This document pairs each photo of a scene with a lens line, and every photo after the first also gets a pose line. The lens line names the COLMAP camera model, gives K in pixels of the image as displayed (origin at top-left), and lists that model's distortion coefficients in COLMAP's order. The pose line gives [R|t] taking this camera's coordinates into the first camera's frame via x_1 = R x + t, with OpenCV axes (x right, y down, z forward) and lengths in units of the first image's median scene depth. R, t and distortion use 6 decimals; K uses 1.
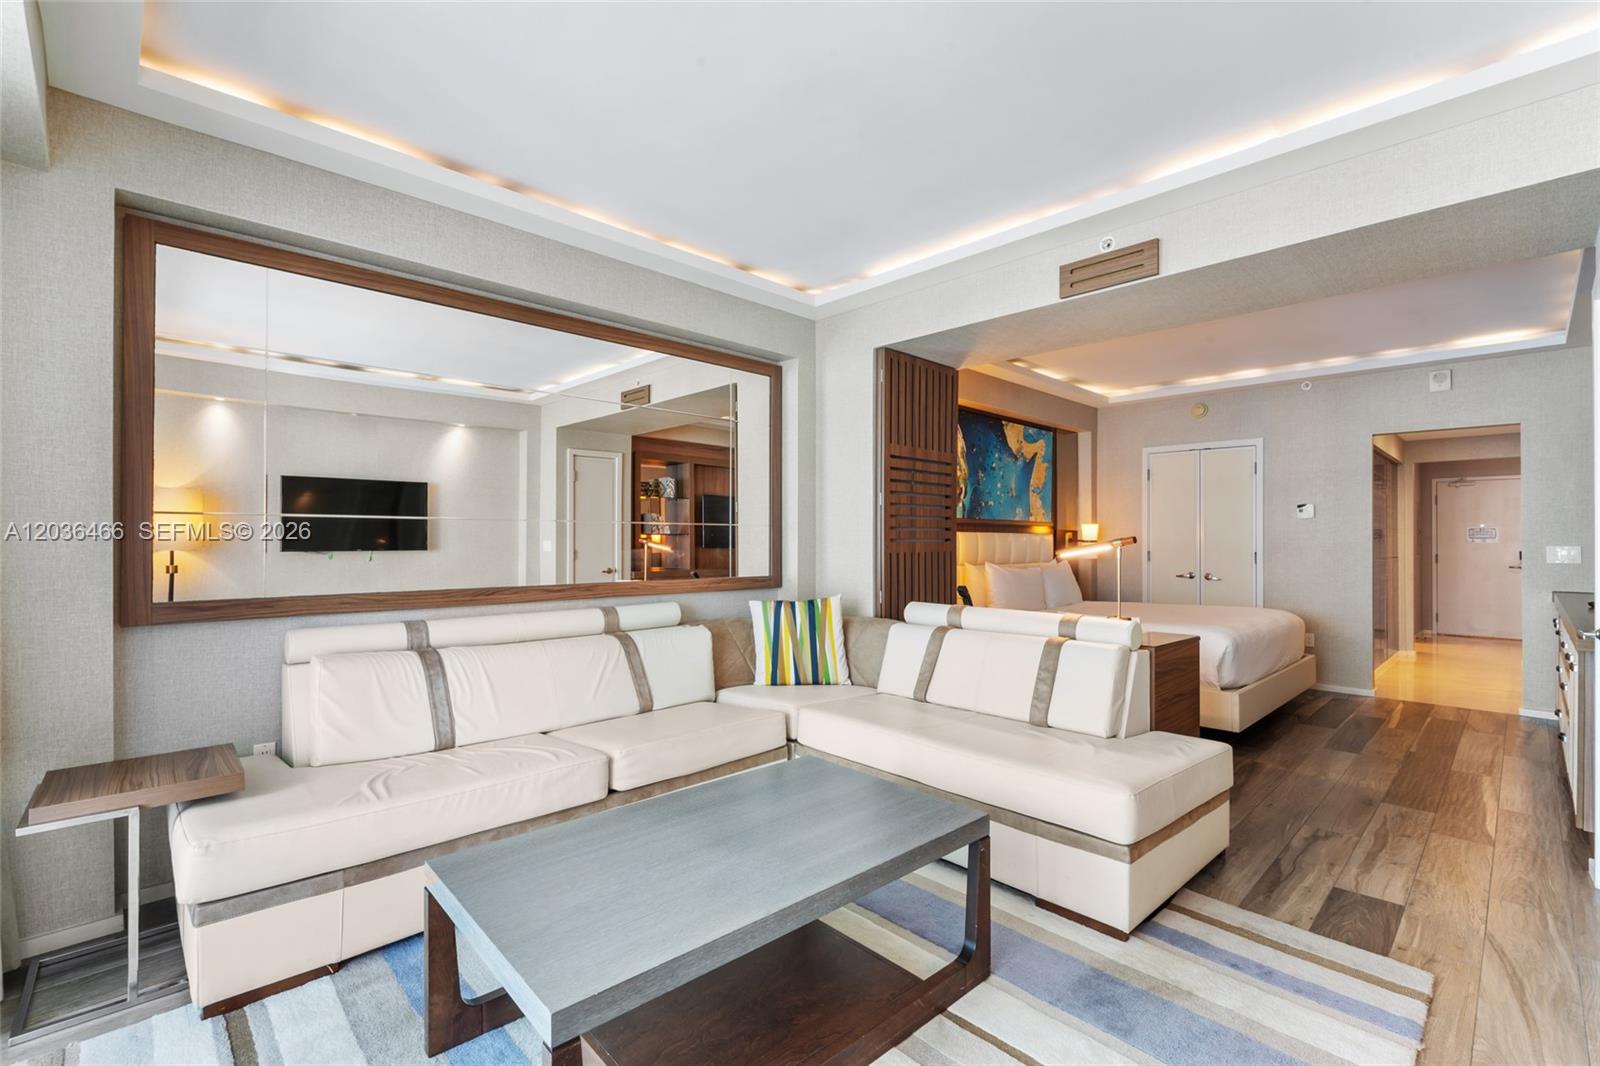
lens RADIAL K [[710.7, 0, 810.7], [0, 710.7, 530.2], [0, 0, 1]] dist [-0.004207, 0.000626]
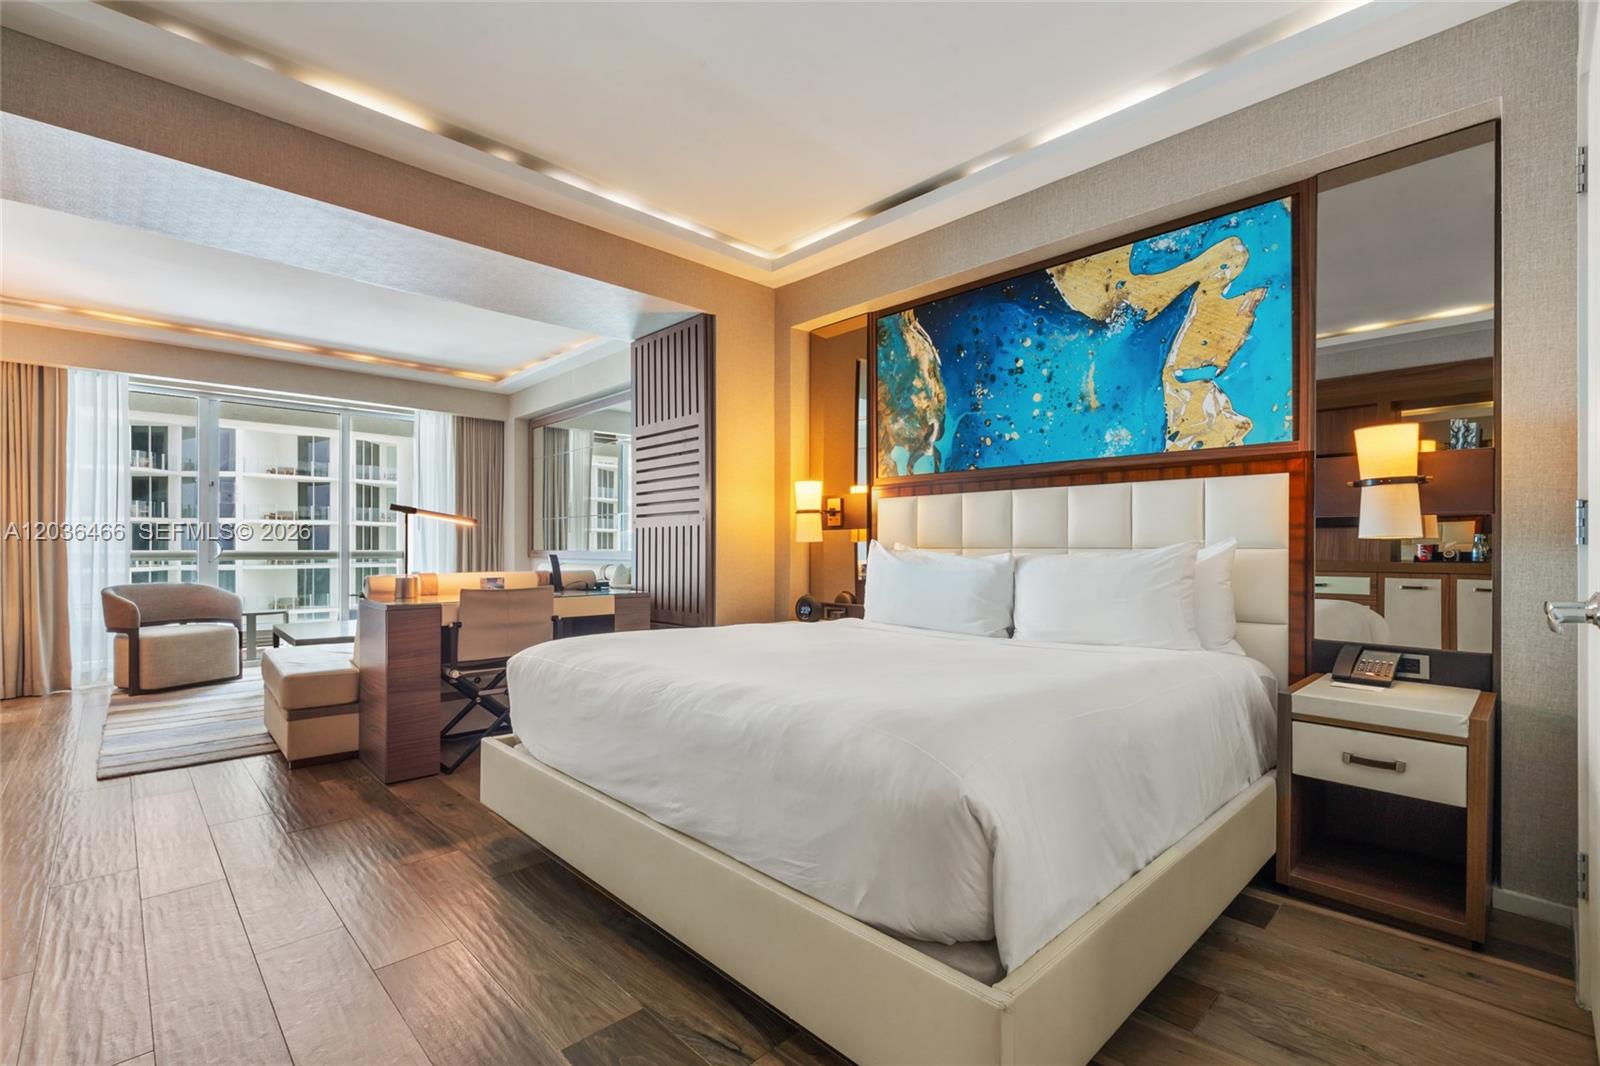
lens RADIAL K [[710.7, 0, 803.2], [0, 710.7, 543.4], [0, 0, 1]] dist [-0.004207, 0.000626]
pose [[-0.002678, -0.007585, -0.999968, 0.831851], [0.020016, 0.999770, -0.007637, 0.047428], [0.999796, -0.020036, -0.002525, 0.872196]]
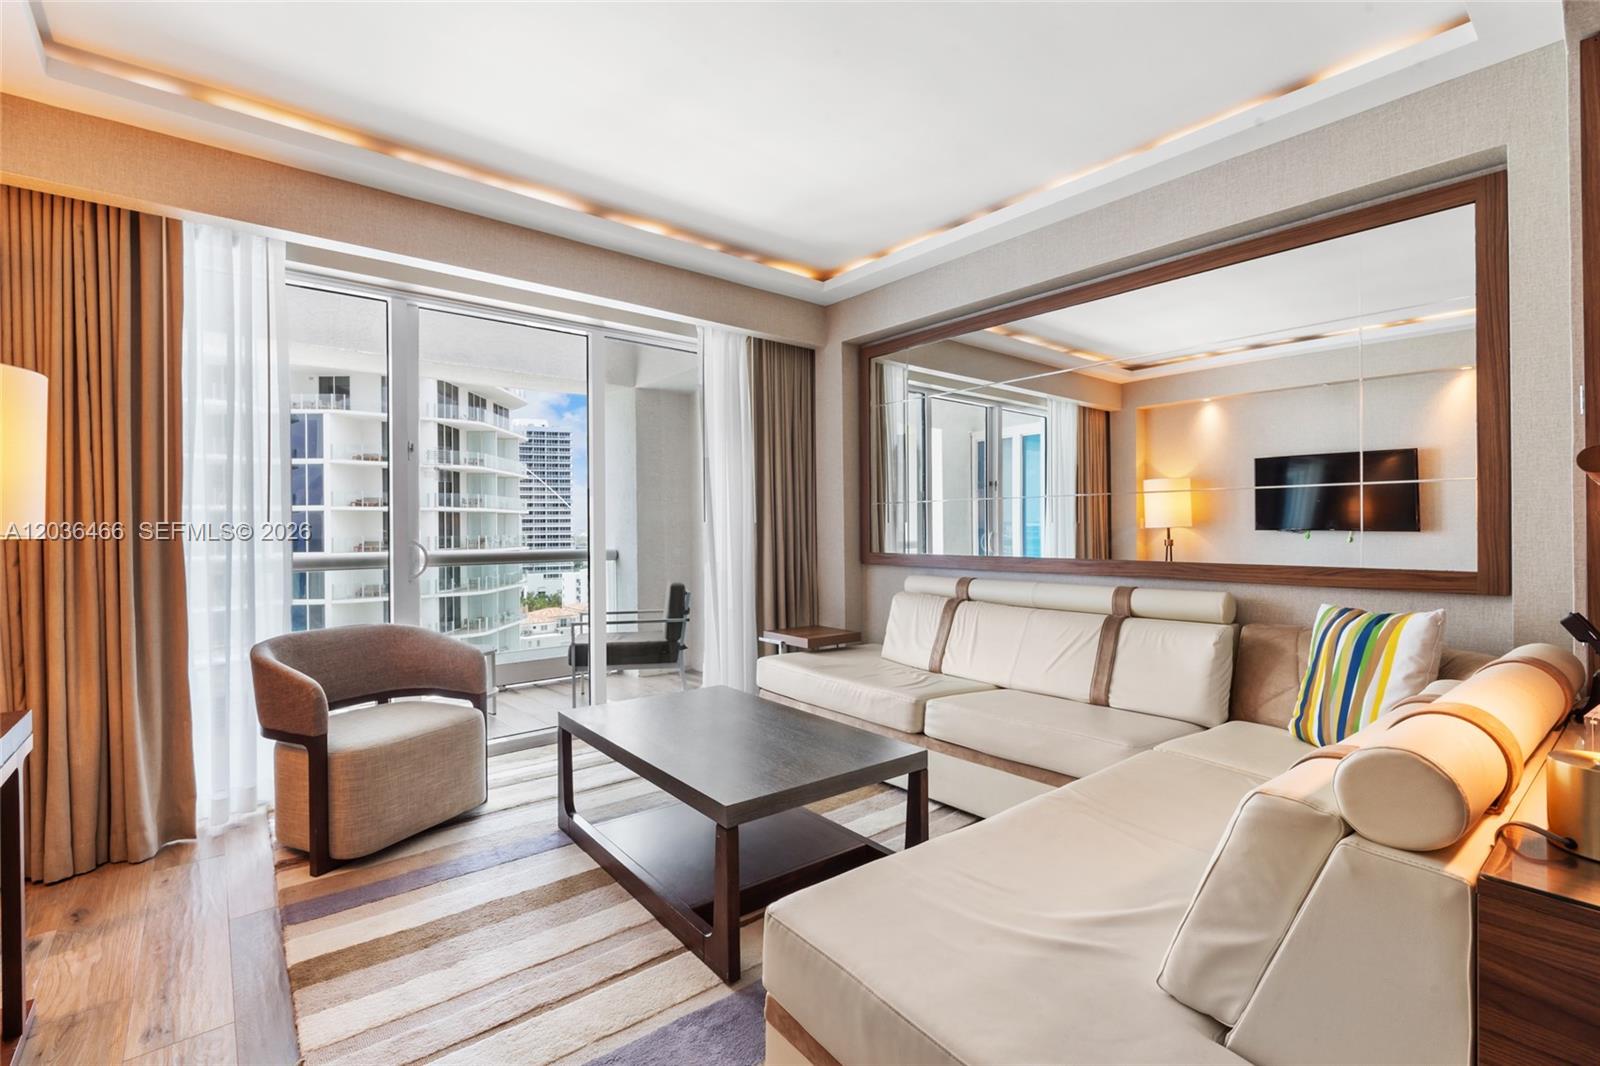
lens RADIAL K [[710.7, 0, 800.3], [0, 710.7, 529.1], [0, 0, 1]] dist [-0.004207, 0.000626]
pose [[-0.075921, -0.002108, -0.997112, 0.382201], [0.025578, 0.999665, -0.004061, 0.016099], [0.996786, -0.025813, -0.075841, 0.388064]]
